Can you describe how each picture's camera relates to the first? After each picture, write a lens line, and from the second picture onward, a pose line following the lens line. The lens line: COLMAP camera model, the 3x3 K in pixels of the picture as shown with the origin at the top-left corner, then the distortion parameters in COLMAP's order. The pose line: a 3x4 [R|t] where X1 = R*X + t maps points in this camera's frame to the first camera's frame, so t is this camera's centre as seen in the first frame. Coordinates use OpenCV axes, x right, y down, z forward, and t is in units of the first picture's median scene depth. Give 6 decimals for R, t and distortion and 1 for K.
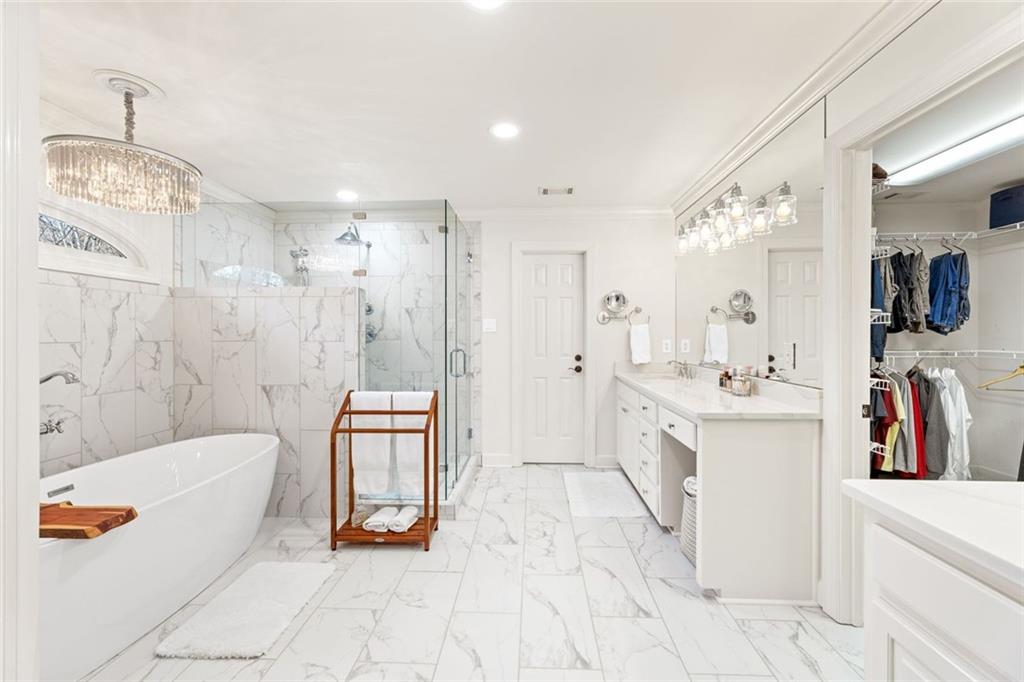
lens RADIAL K [[415.0, 0, 512.0], [0, 415.0, 341.0], [0, 0, 1]] dist [0.000759, 0.000221]
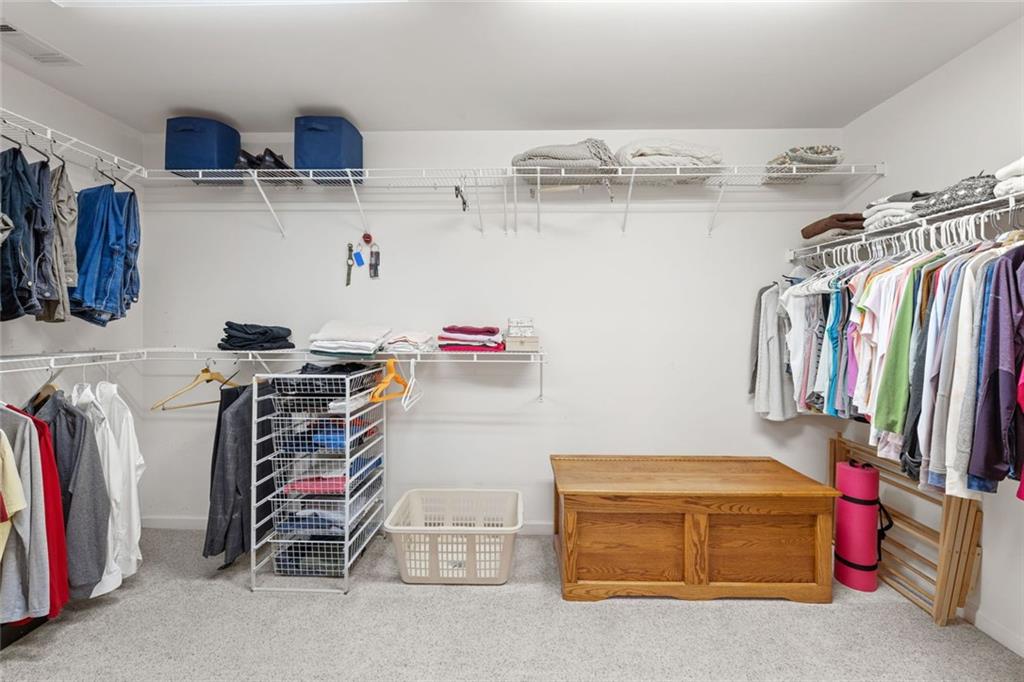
lens RADIAL K [[431.1, 0, 514.4], [0, 431.1, 317.7], [0, 0, 1]] dist [0.000520, -0.000204]
pose [[-0.031066, 0.021085, 0.999295, 0.435085], [0.012763, 0.999704, -0.020697, -0.006272], [-0.999436, 0.012111, -0.031326, 0.456133]]
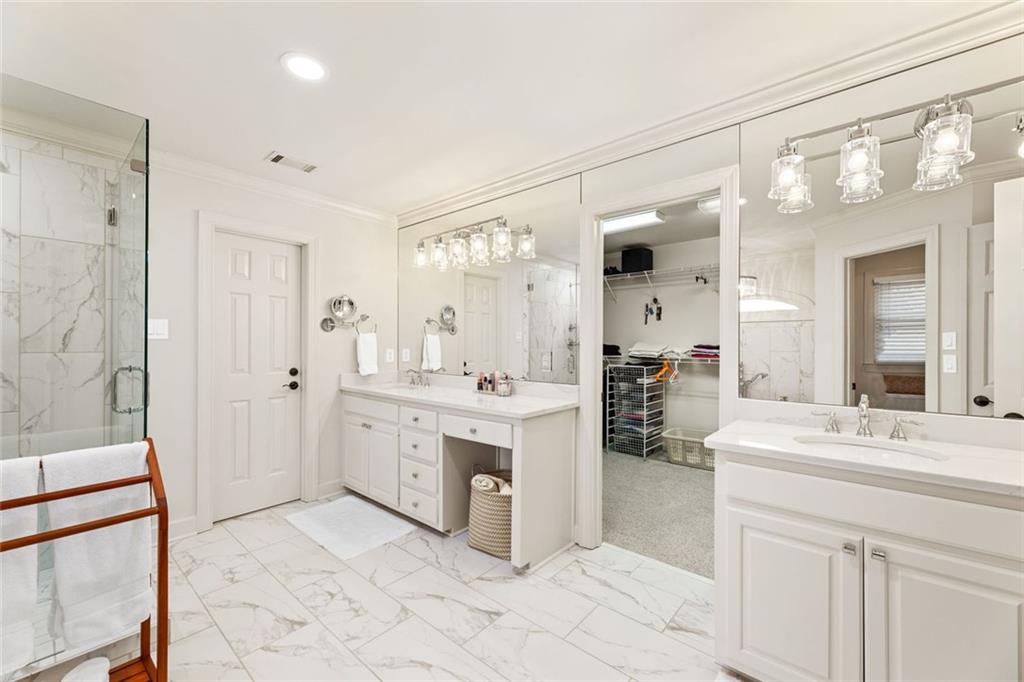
lens RADIAL K [[413.7, 0, 513.5], [0, 413.7, 347.5], [0, 0, 1]] dist [0.000942, 0.000224]
pose [[0.615520, -0.005720, 0.788100, -0.263260], [0.007994, 0.999968, 0.001014, -0.005978], [-0.788081, 0.005676, 0.615546, 0.184647]]
